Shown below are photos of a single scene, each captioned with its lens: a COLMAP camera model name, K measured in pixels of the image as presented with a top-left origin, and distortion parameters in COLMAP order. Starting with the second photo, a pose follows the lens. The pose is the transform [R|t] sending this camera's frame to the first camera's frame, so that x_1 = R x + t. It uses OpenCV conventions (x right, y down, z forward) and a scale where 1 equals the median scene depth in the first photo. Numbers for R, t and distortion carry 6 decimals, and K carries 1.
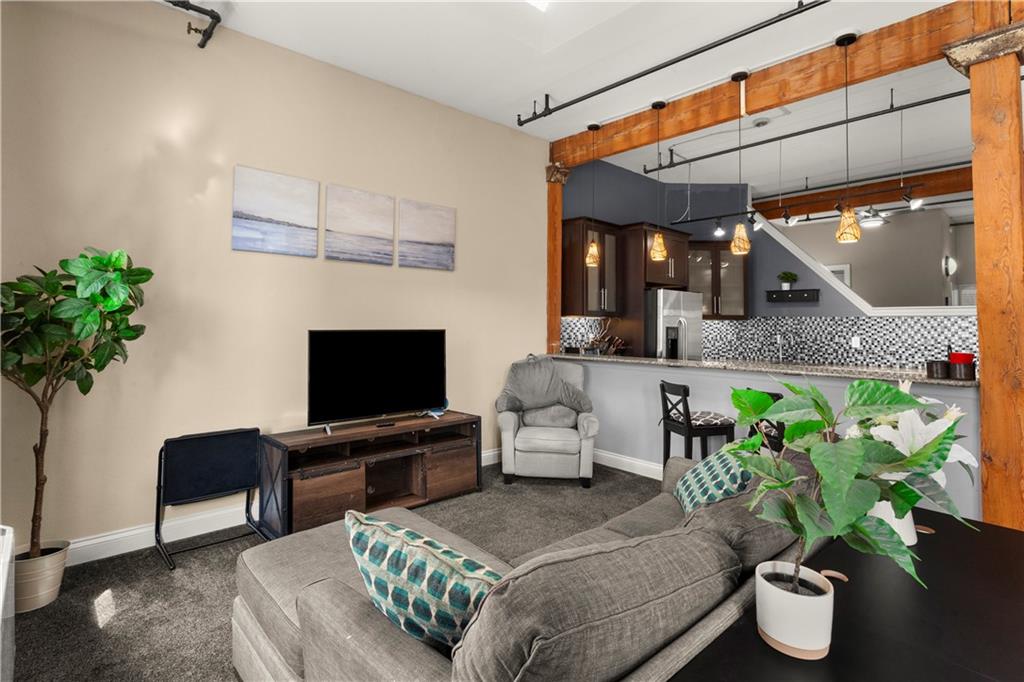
lens RADIAL K [[501.0, 0, 507.4], [0, 501.0, 301.7], [0, 0, 1]] dist [0.000821, 0.000406]
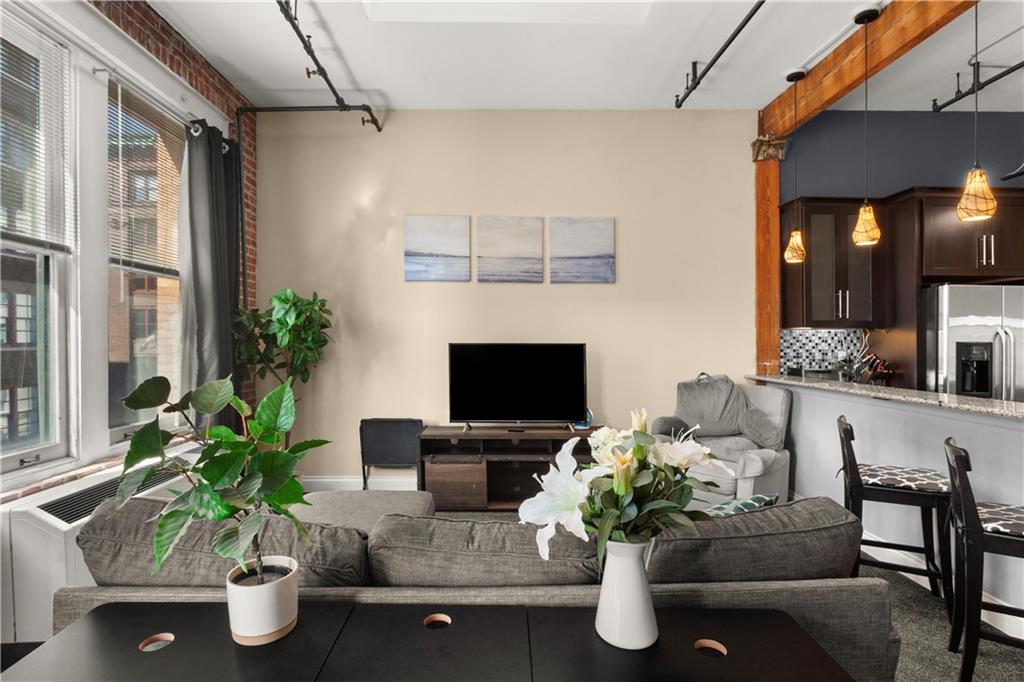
lens RADIAL K [[507.5, 0, 504.5], [0, 507.5, 333.0], [0, 0, 1]] dist [0.004932, 0.000529]
pose [[0.747644, -0.011558, -0.663999, 0.381024], [0.029160, 0.999456, 0.015436, 0.013247], [0.663459, -0.030903, 0.747574, 0.135980]]
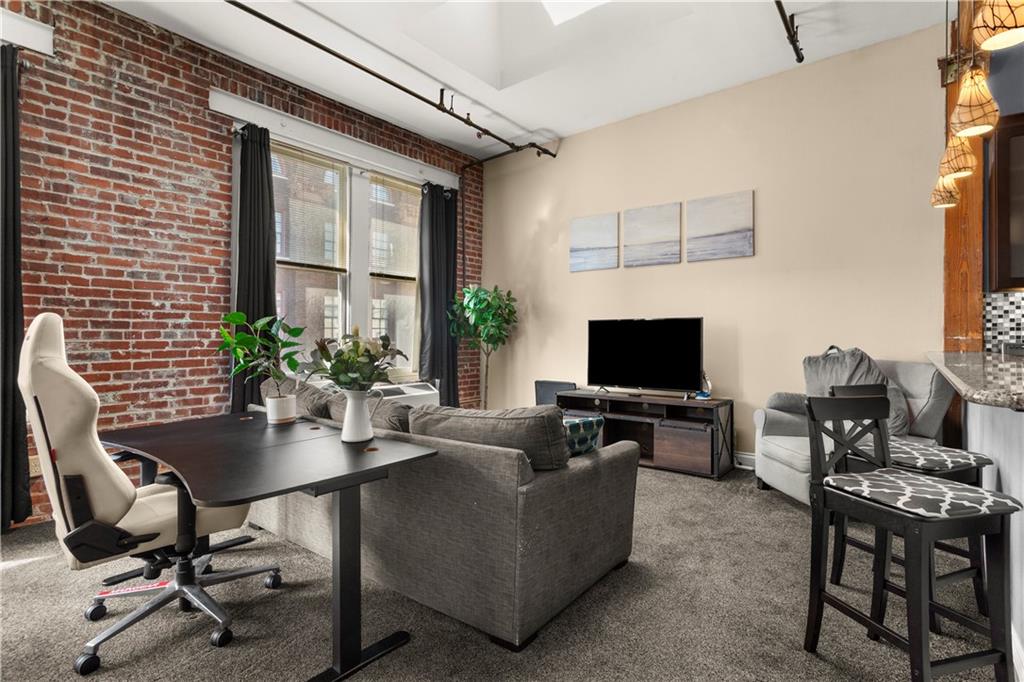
lens RADIAL K [[493.5, 0, 513.3], [0, 493.5, 333.3], [0, 0, 1]] dist [-0.000184, 0.000449]
pose [[0.164518, -0.013173, -0.986286, 0.734049], [0.043186, 0.999048, -0.006140, 0.070143], [0.985428, -0.041584, 0.164930, 0.403203]]
